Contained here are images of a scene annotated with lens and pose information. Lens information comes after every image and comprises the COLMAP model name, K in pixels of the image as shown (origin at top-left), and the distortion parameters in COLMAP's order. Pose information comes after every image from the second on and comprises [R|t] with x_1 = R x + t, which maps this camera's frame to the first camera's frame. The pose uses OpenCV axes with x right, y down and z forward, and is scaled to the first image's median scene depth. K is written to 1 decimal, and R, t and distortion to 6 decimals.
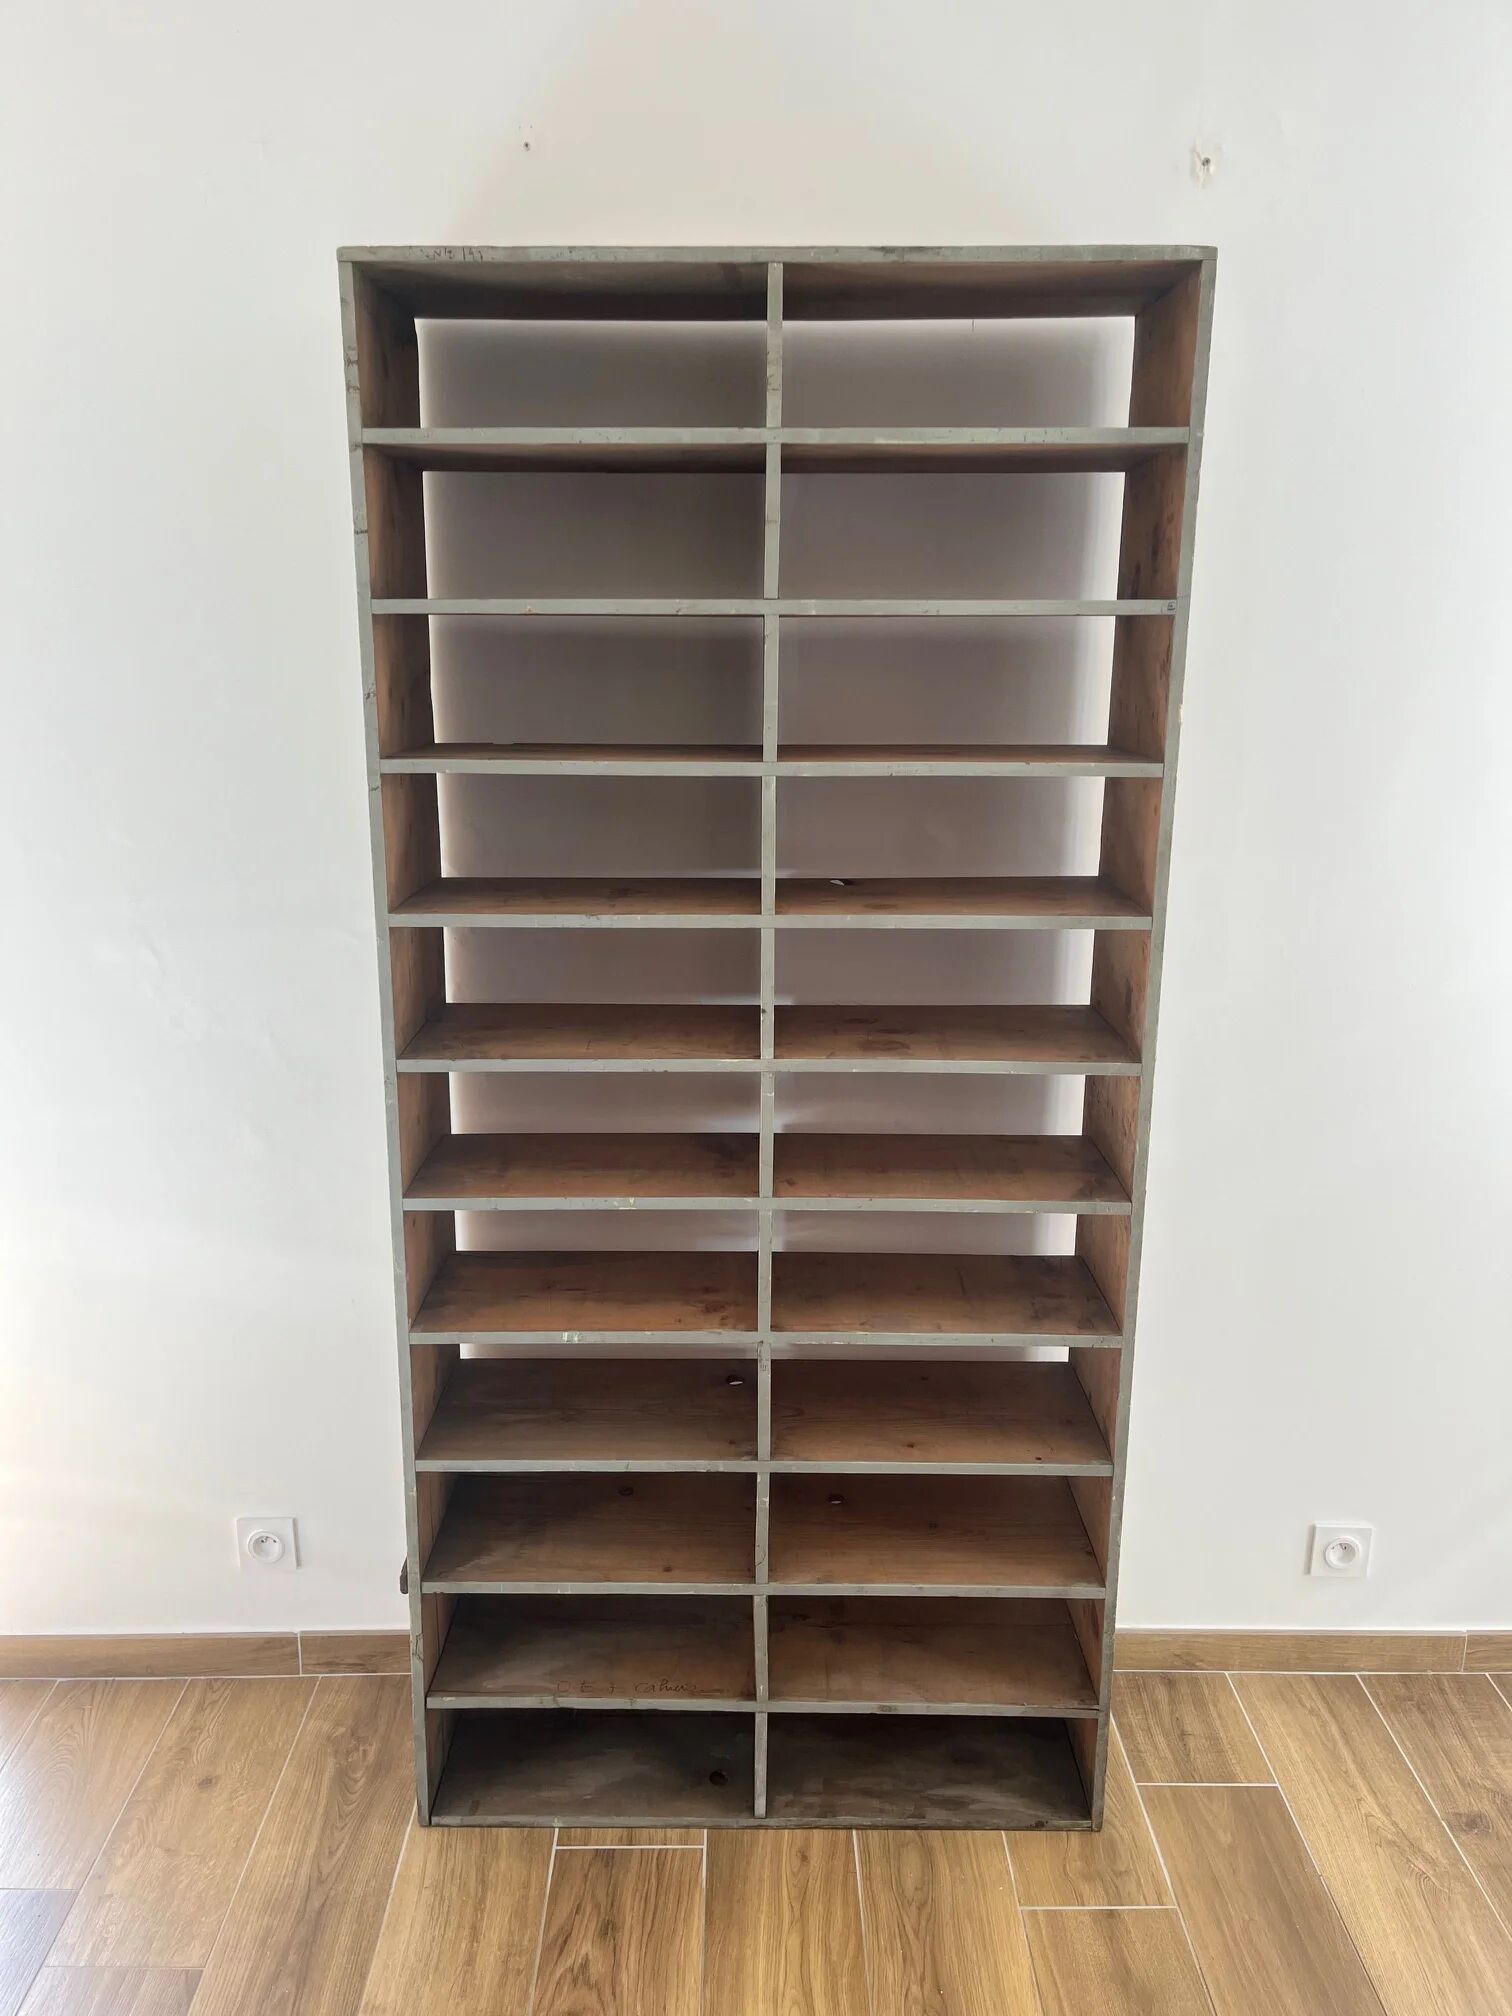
lens RADIAL K [[1532.9, 0, 744.6], [0, 1532.9, 1013.2], [0, 0, 1]] dist [0.071131, -0.102355]
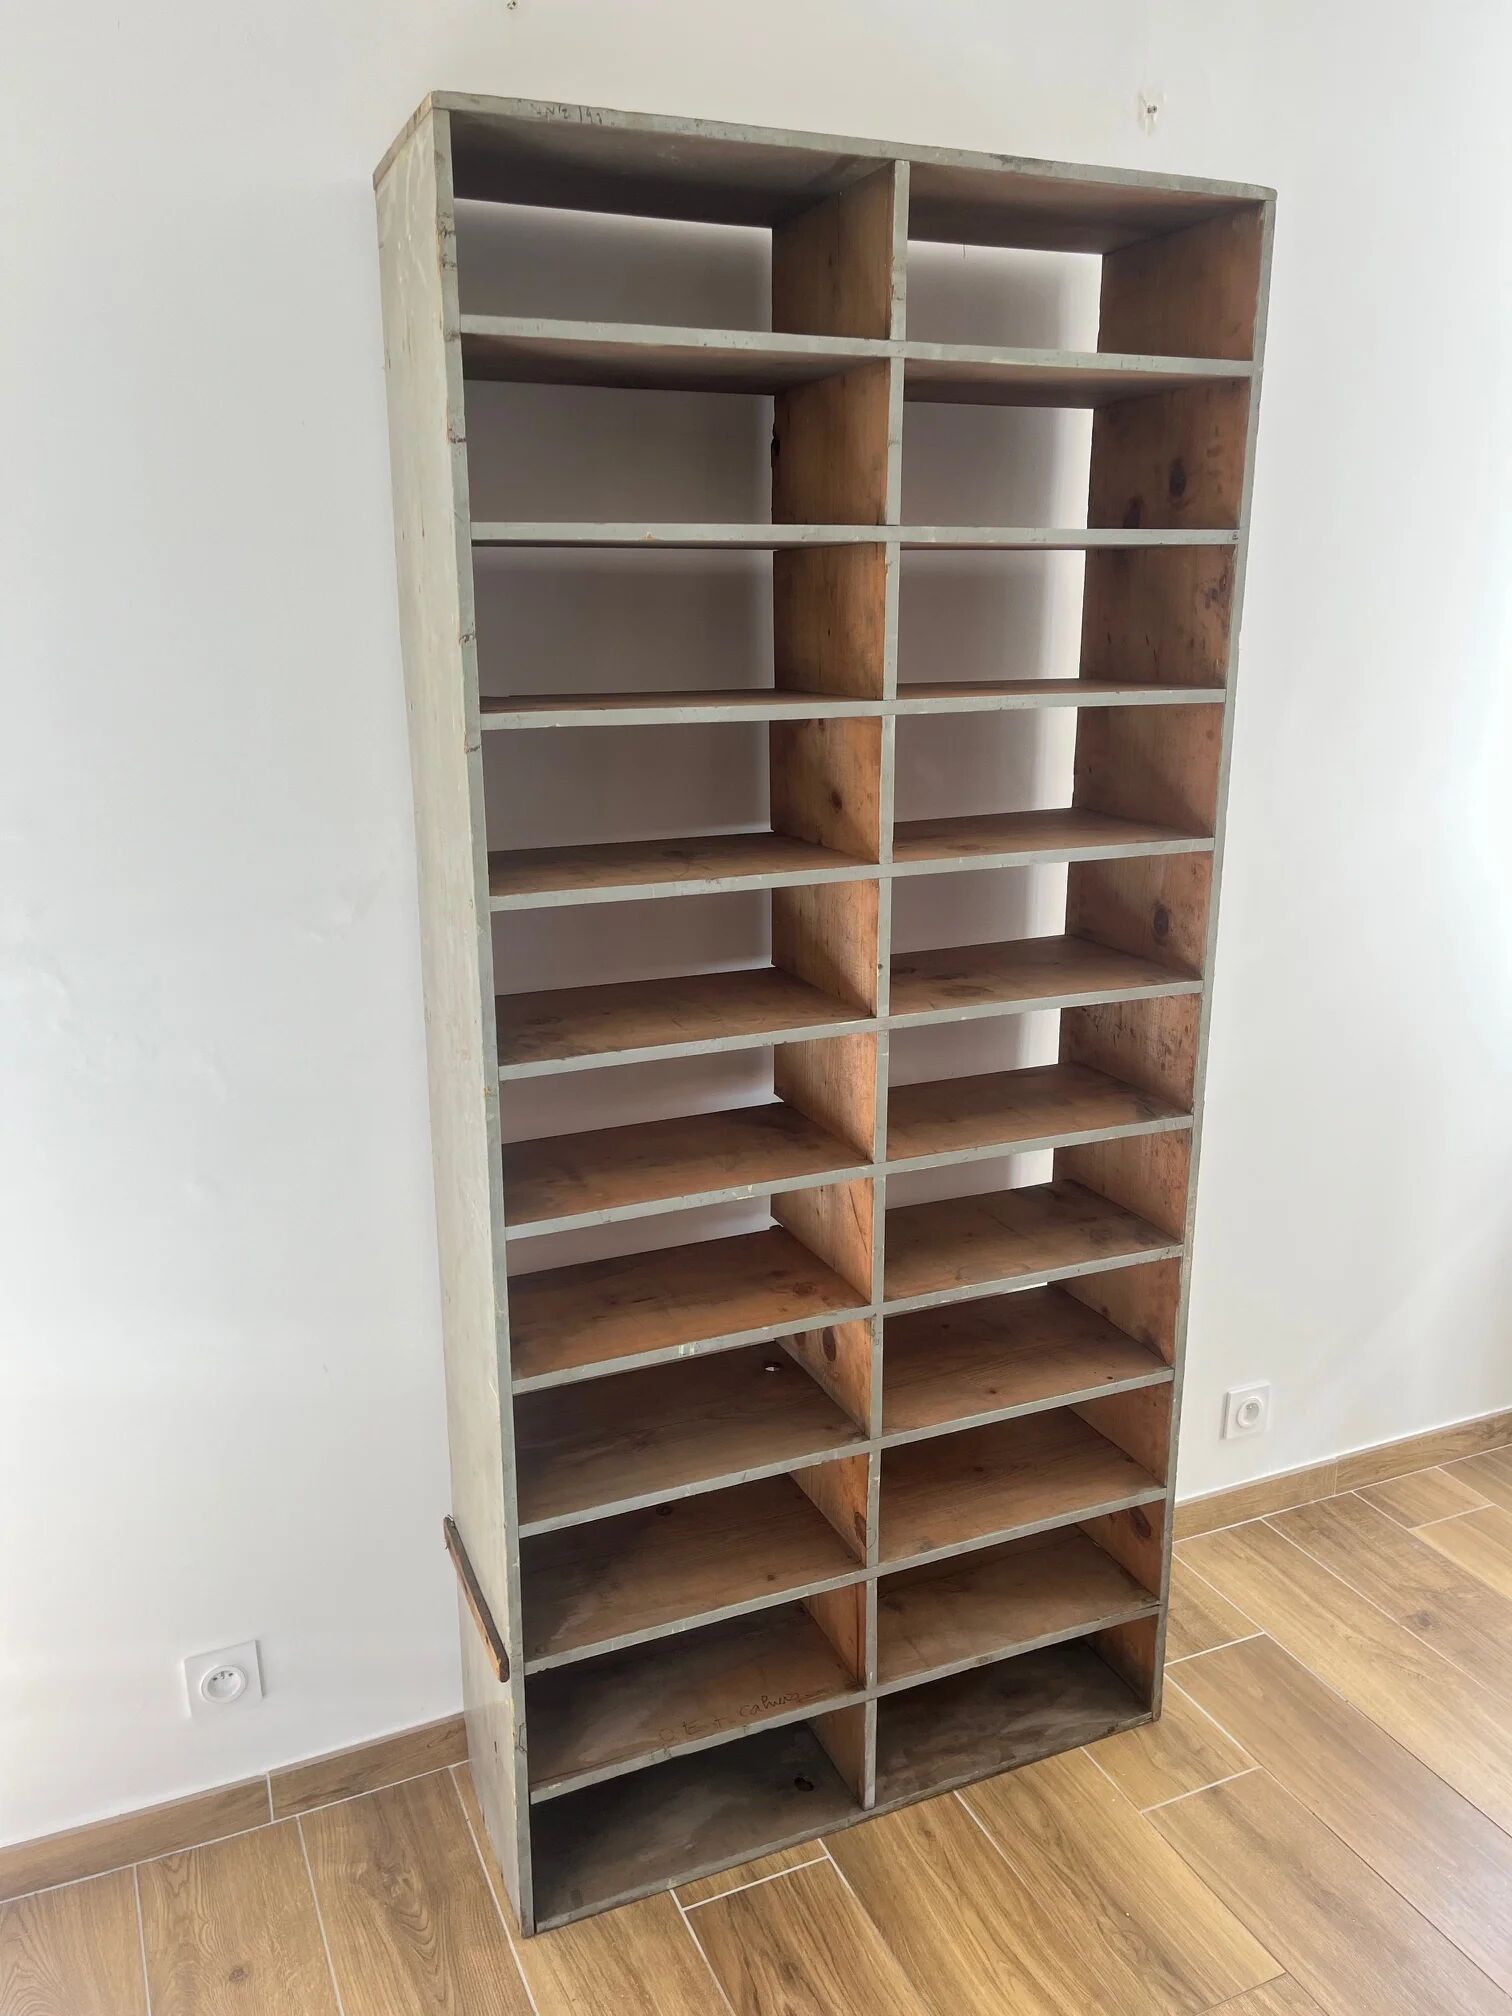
lens RADIAL K [[1532.9, 0, 750.7], [0, 1532.9, 1004.5], [0, 0, 1]] dist [0.071131, -0.102355]
pose [[0.915834, -0.110137, 0.386158, -0.395814], [0.104920, 0.993877, 0.034631, -0.017751], [-0.387608, 0.008799, 0.921782, 0.147532]]
